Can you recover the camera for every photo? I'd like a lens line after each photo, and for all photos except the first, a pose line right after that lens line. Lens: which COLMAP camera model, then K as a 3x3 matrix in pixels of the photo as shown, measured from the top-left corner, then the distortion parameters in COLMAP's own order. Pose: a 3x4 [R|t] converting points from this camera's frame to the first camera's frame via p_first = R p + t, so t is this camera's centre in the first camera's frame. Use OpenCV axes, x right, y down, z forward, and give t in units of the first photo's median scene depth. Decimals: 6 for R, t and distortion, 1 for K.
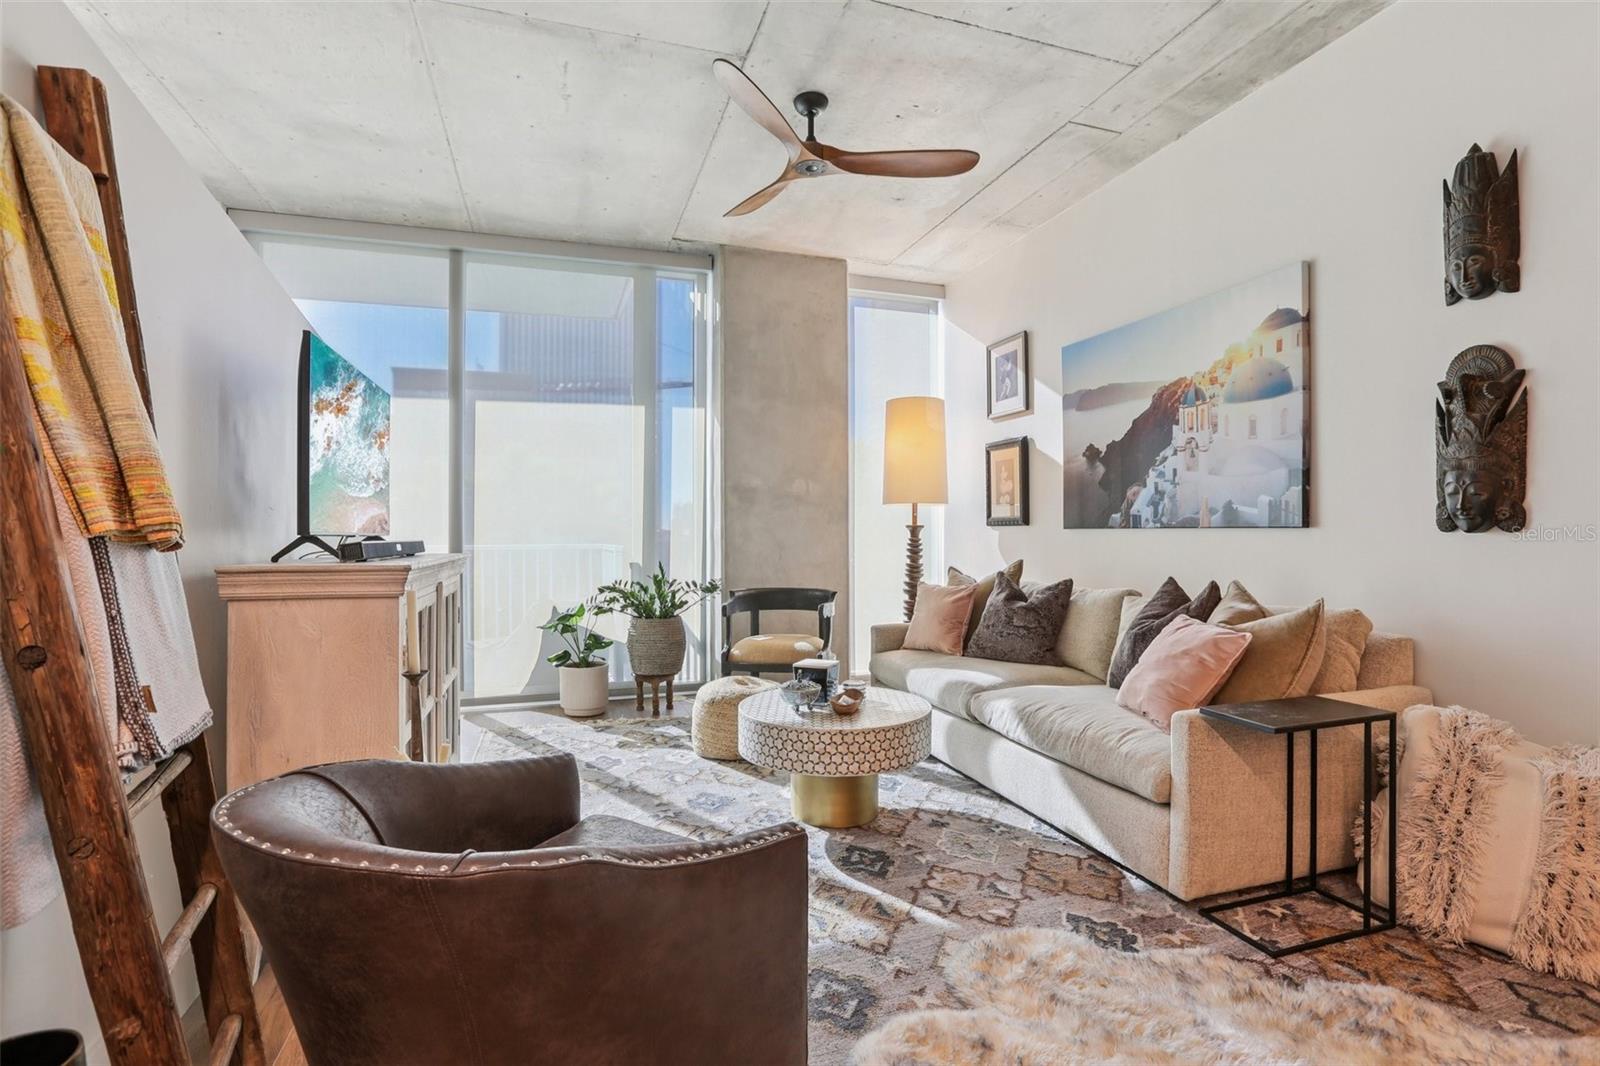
lens RADIAL K [[753.5, 0, 800.0], [0, 753.5, 533.0], [0, 0, 1]] dist [-0.049722, 0.000605]
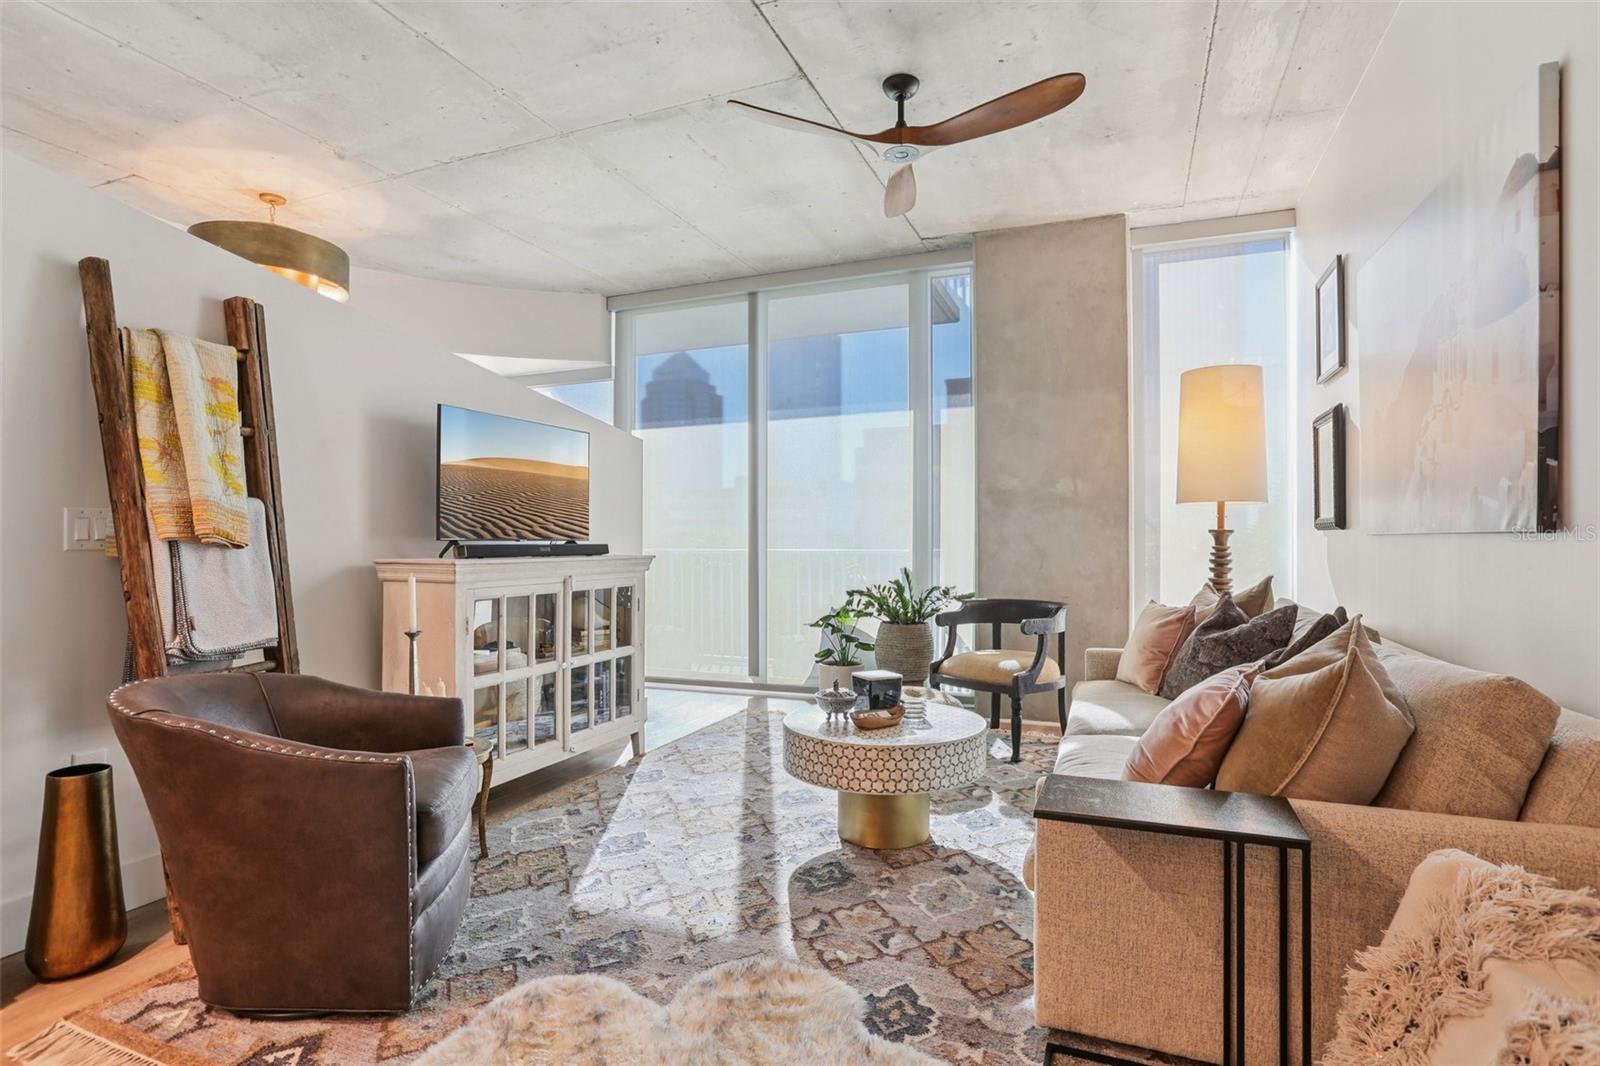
lens RADIAL K [[800.7, 0, 798.8], [0, 800.7, 537.8], [0, 0, 1]] dist [-0.040121, 0.000868]
pose [[0.761734, 0.000390, -0.647890, 0.440661], [-0.000937, 0.999999, -0.000500, -0.001066], [0.647889, 0.000988, 0.761734, 0.113194]]
